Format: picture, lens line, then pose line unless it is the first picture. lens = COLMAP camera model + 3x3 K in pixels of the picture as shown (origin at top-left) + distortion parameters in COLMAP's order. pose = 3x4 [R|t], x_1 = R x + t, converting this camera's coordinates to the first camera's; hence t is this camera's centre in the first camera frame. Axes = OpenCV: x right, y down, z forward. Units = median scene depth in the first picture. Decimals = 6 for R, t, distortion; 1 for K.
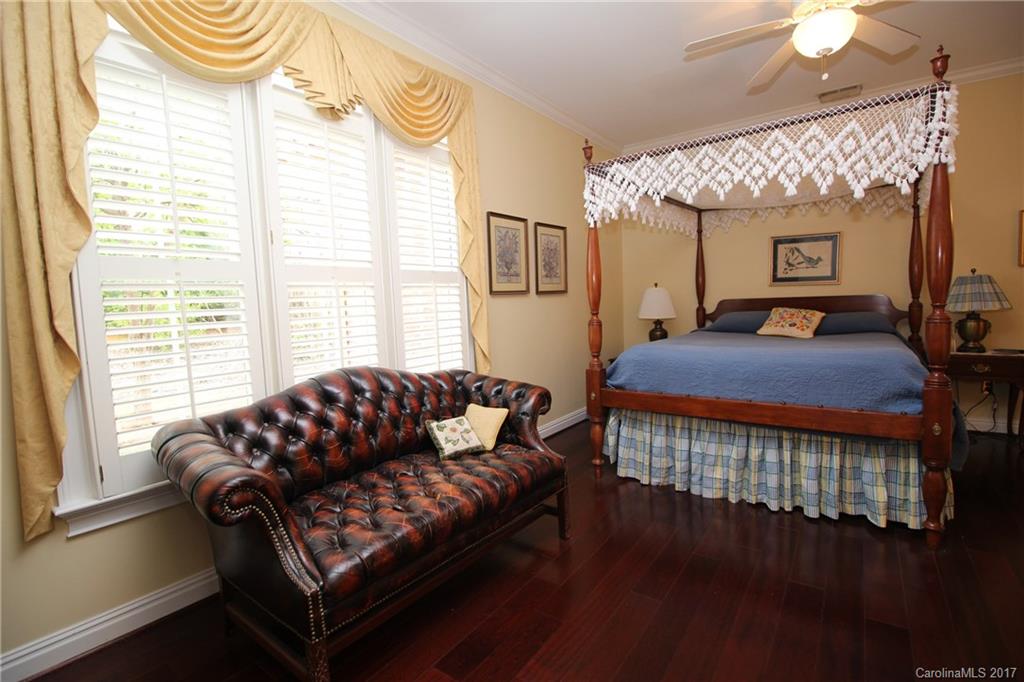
lens RADIAL K [[472.2, 0, 512.0], [0, 472.2, 341.0], [0, 0, 1]] dist [-0.000755, -0.013012]
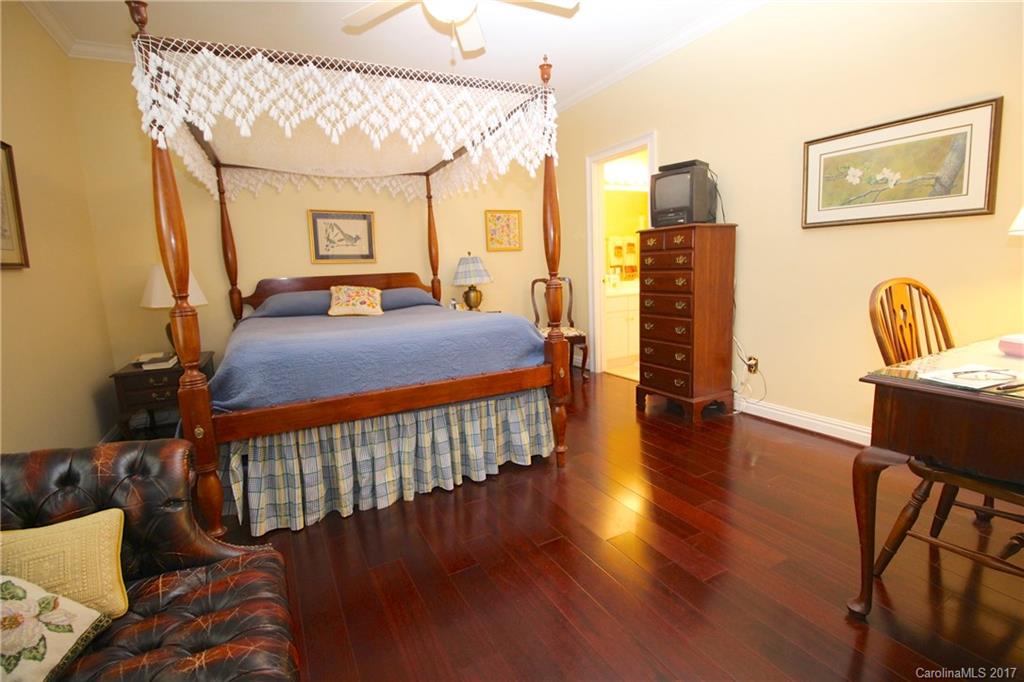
lens RADIAL K [[472.2, 0, 512.0], [0, 472.2, 341.0], [0, 0, 1]] dist [-0.000755, -0.013012]
pose [[0.434206, -0.123132, 0.892358, -0.203172], [0.099370, 0.991115, 0.088407, -0.015900], [-0.895316, 0.050286, 0.442584, 0.406115]]
